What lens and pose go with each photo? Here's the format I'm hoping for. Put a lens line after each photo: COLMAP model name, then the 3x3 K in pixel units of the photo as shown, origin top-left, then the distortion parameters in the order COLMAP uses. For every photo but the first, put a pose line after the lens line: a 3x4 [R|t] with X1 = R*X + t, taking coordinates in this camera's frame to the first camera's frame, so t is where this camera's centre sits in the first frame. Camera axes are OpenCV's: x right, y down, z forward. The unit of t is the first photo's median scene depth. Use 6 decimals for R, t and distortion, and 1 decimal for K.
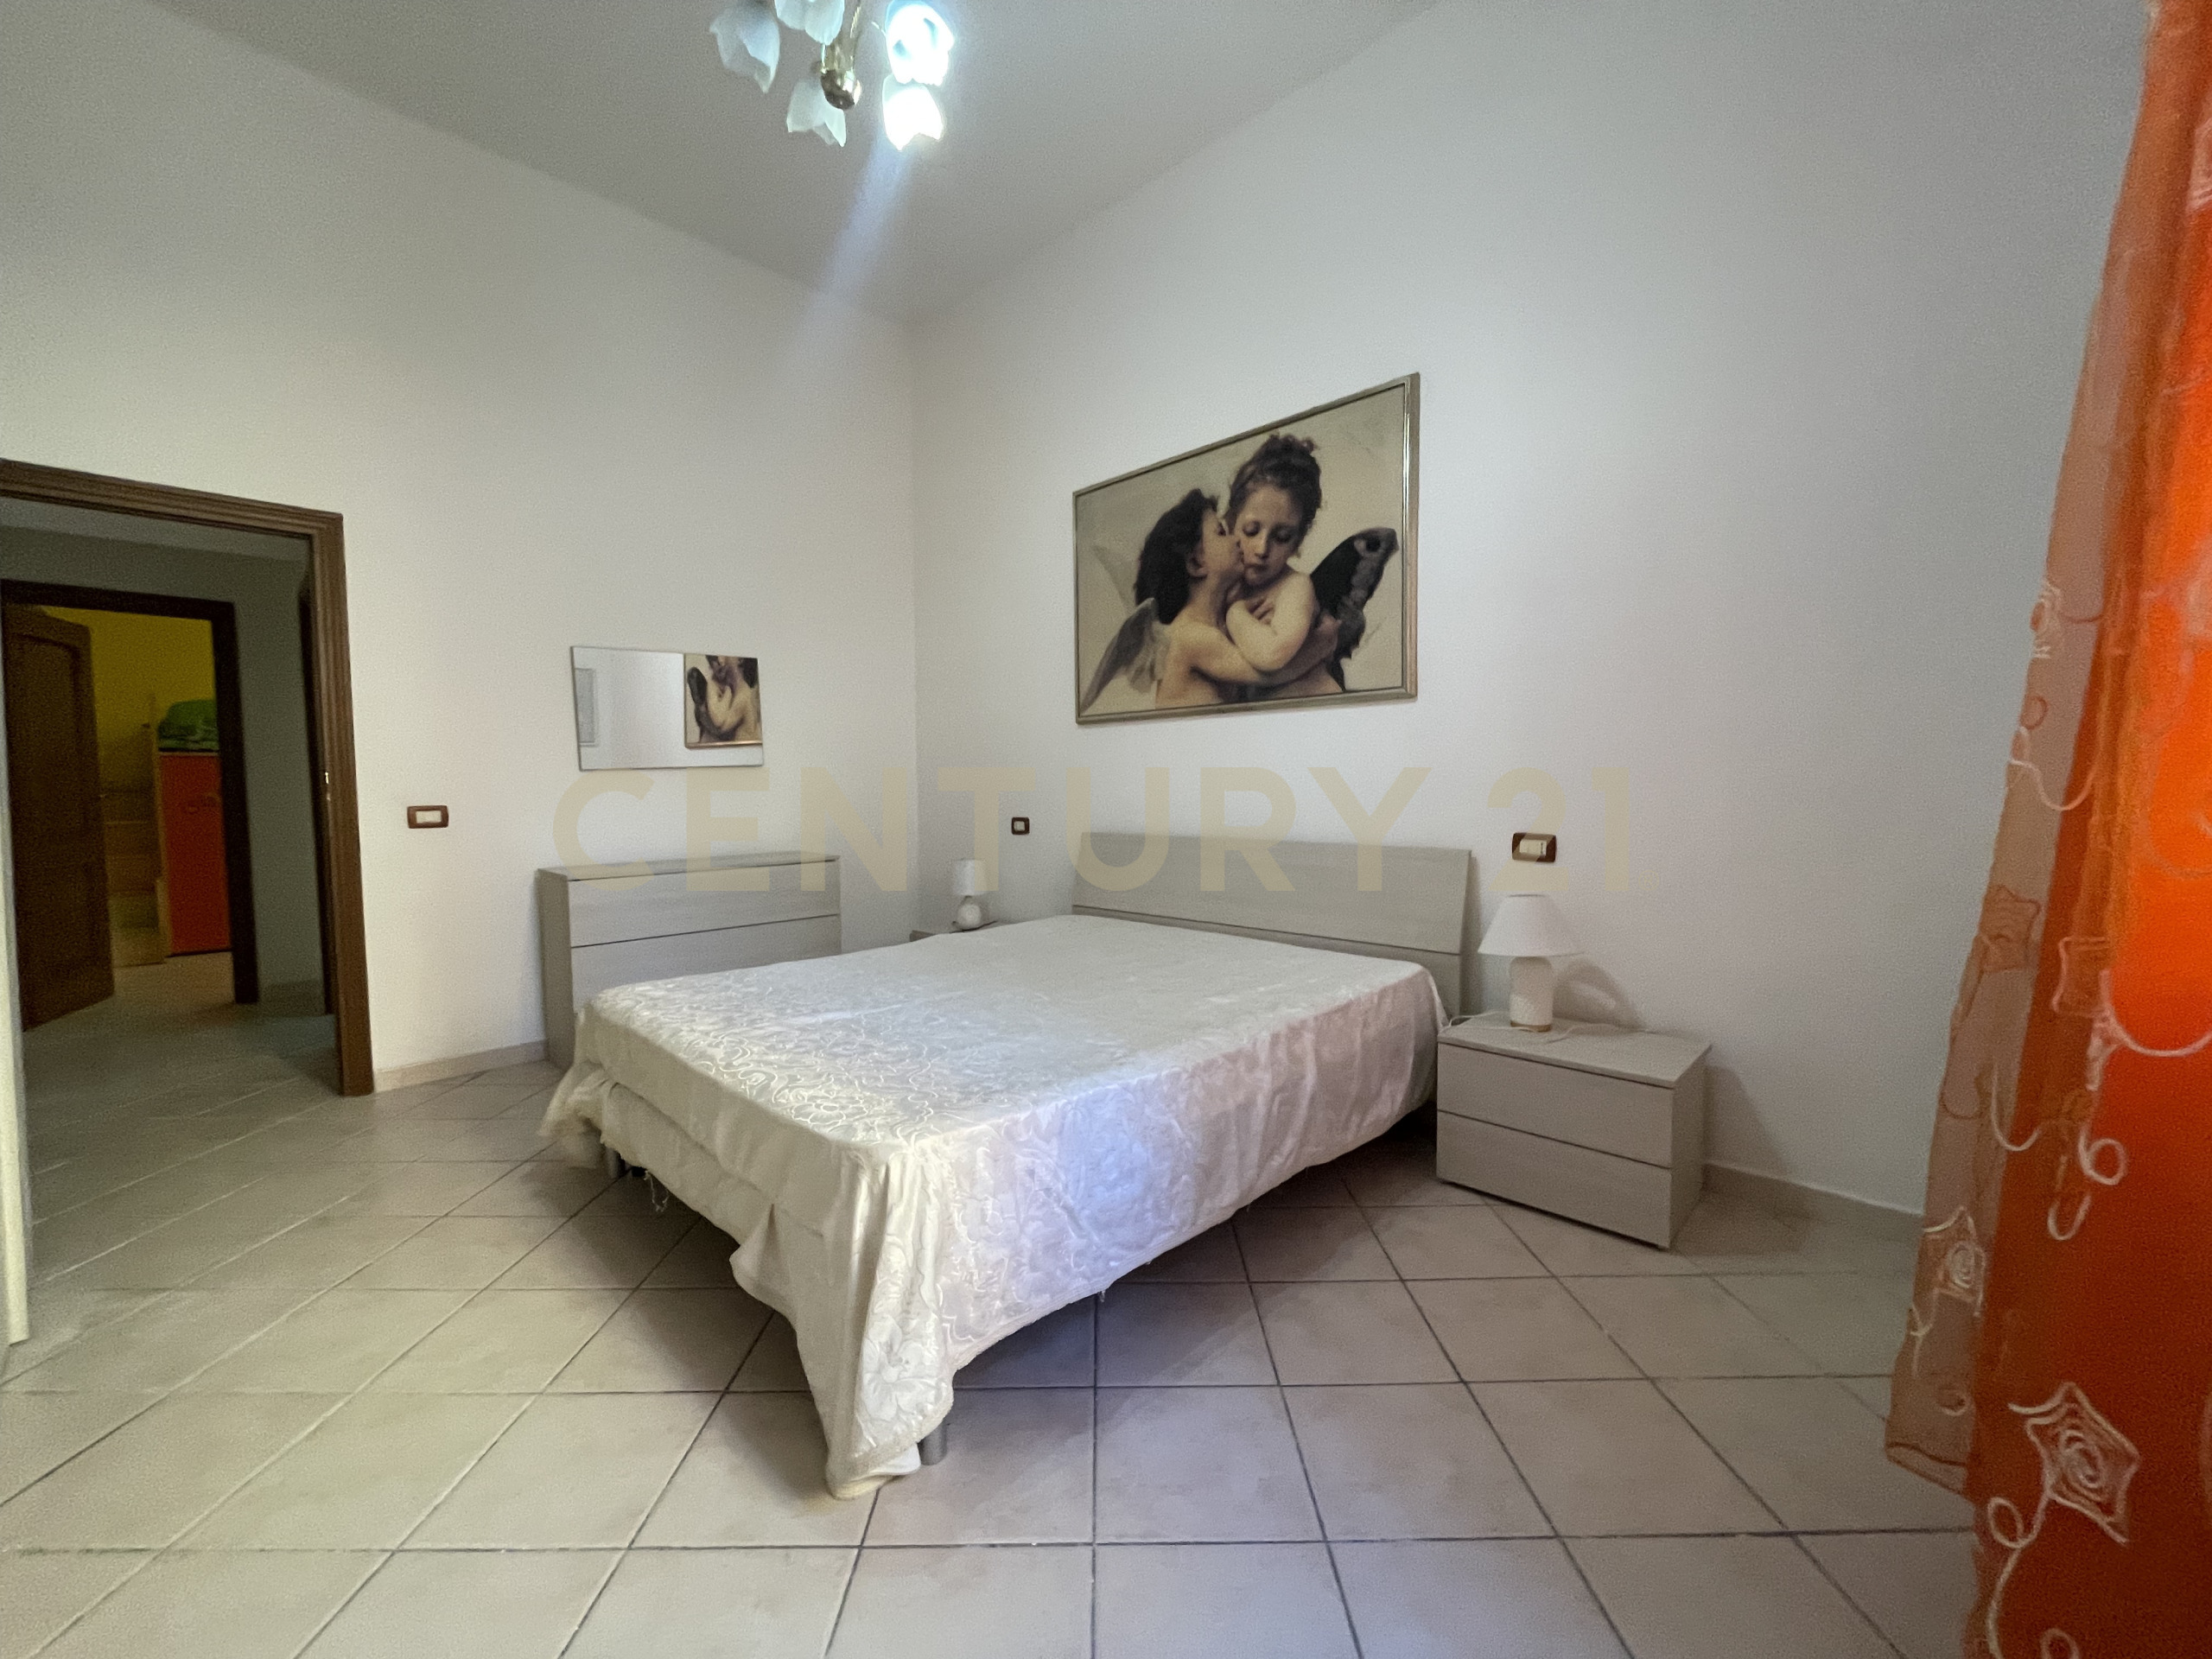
lens RADIAL K [[893.7, 0, 1108.5], [0, 893.7, 828.6], [0, 0, 1]] dist [-0.000866, 0.000016]
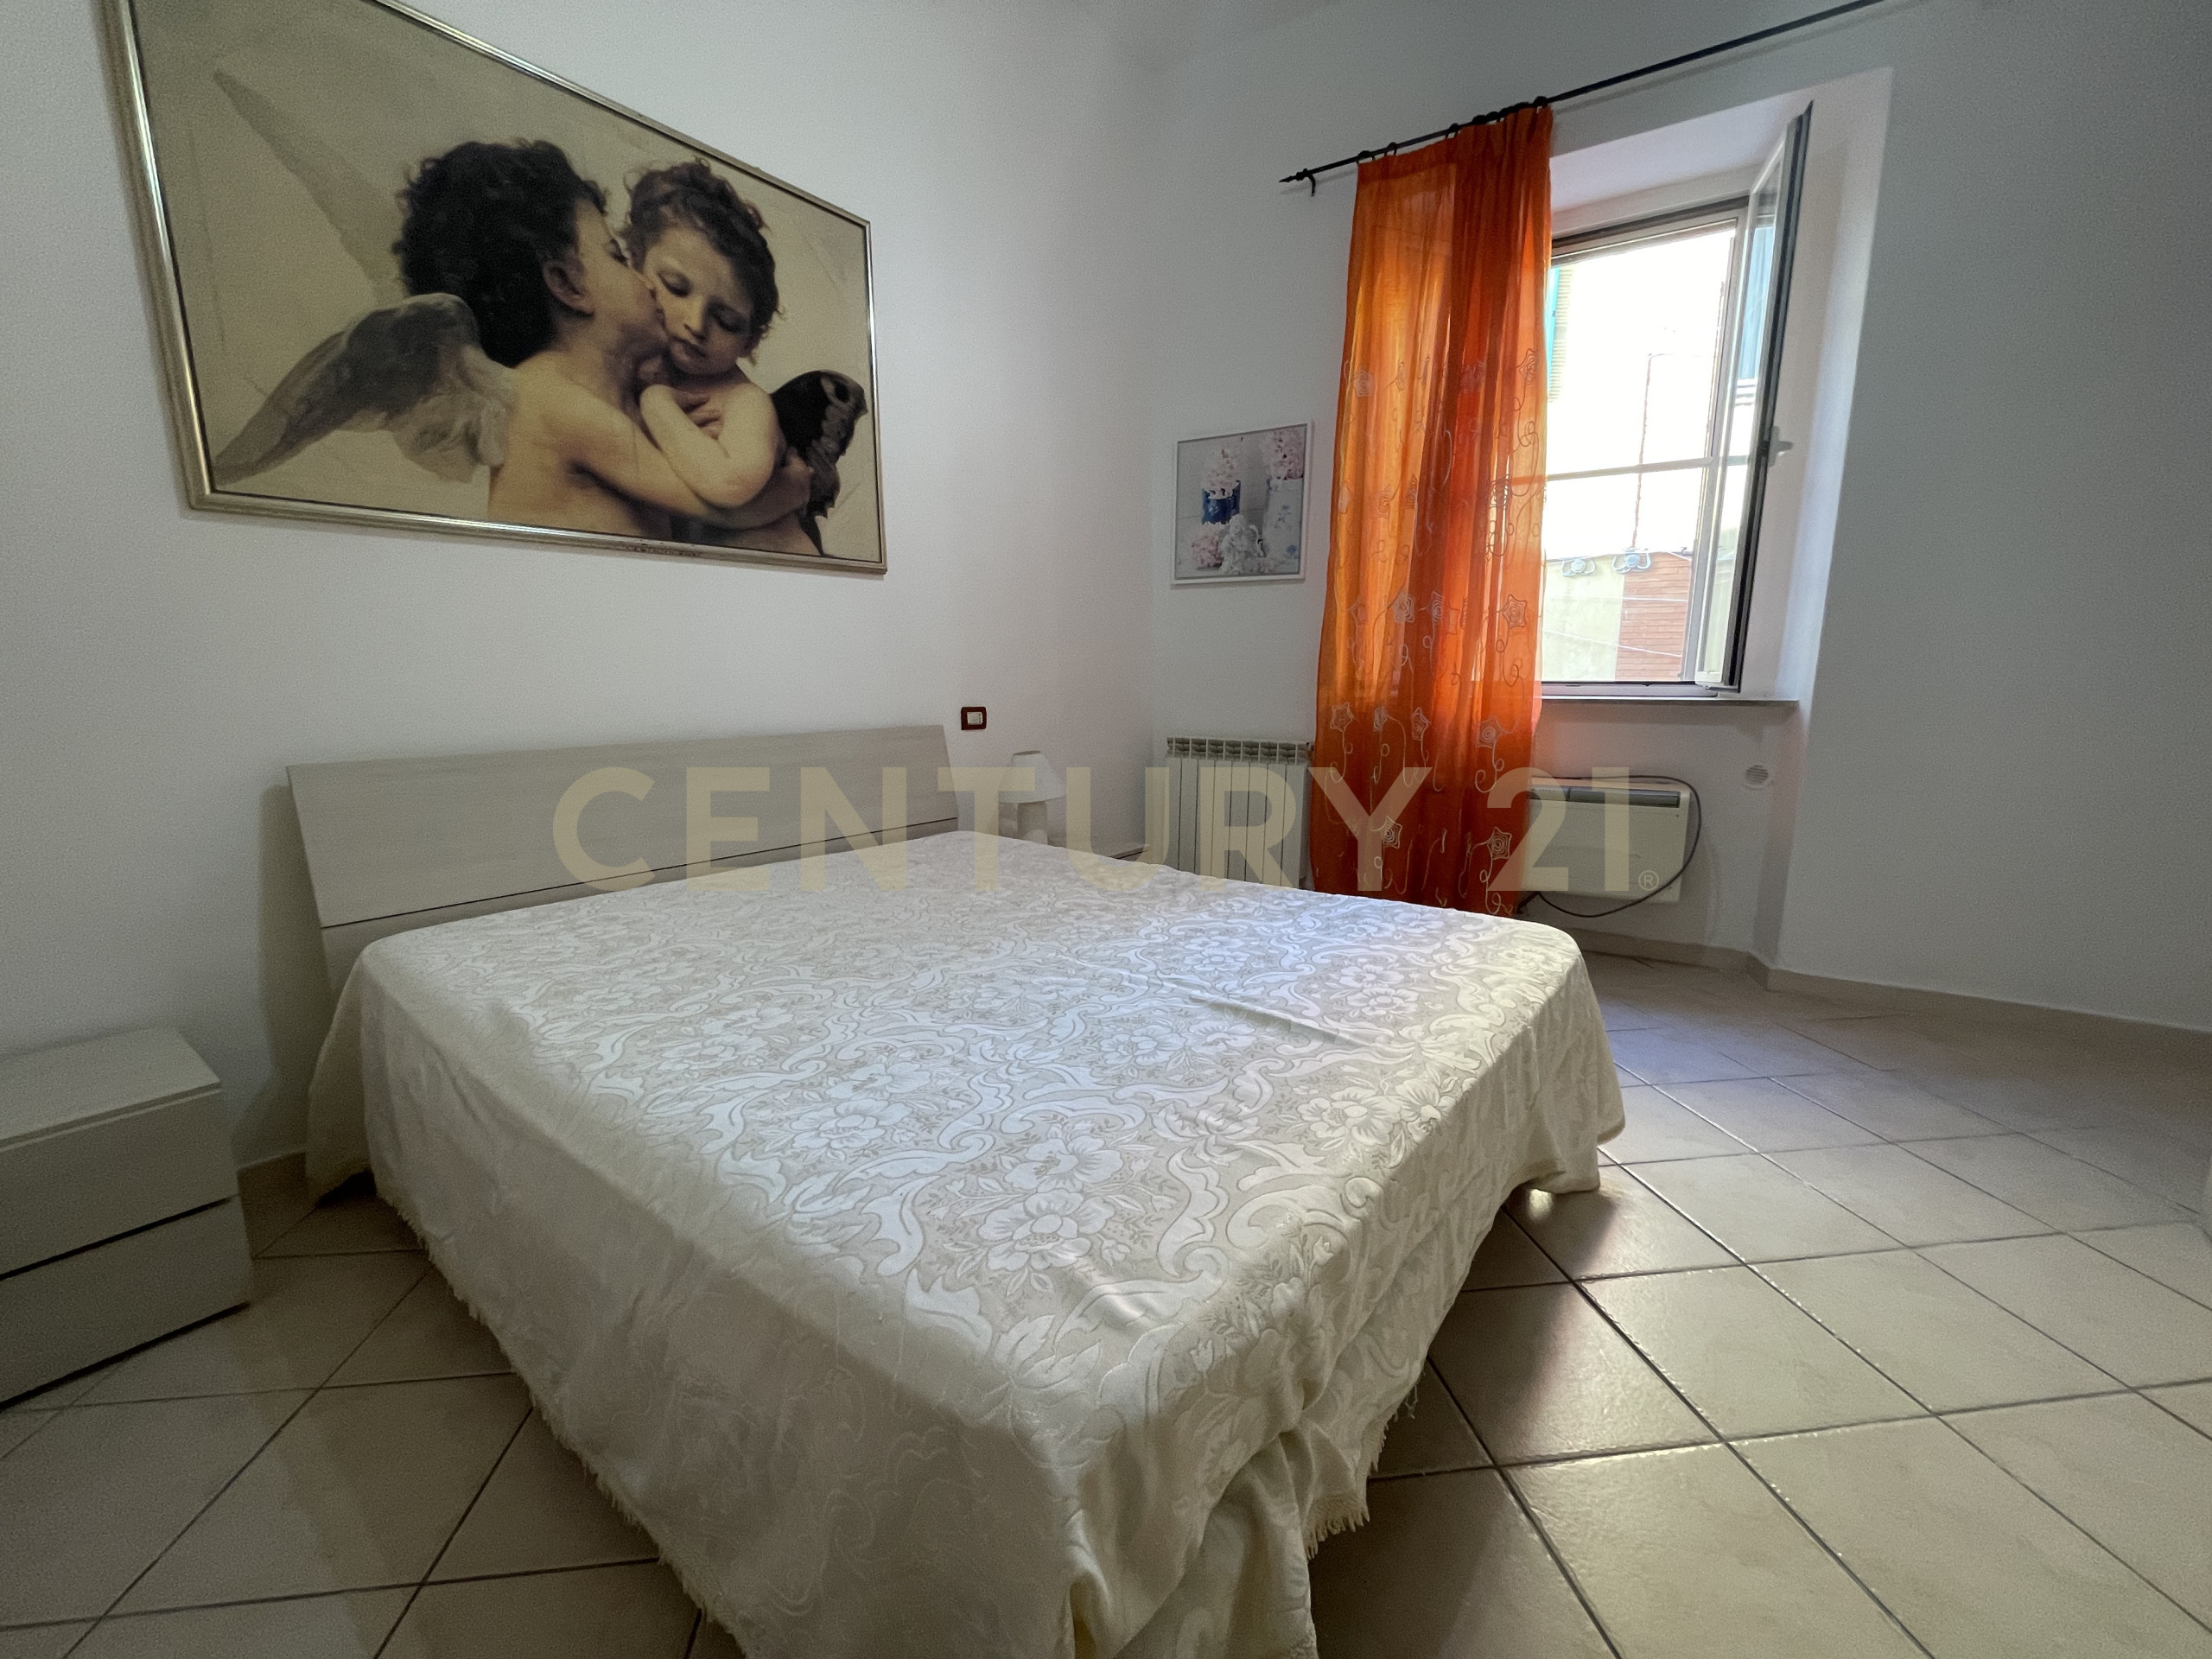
lens RADIAL K [[893.7, 0, 1108.5], [0, 893.7, 828.6], [0, 0, 1]] dist [-0.000866, 0.000016]
pose [[-0.114051, -0.164806, 0.979710, -0.622900], [0.050651, 0.983897, 0.171407, -0.024356], [-0.992183, 0.069173, -0.103867, 0.776611]]
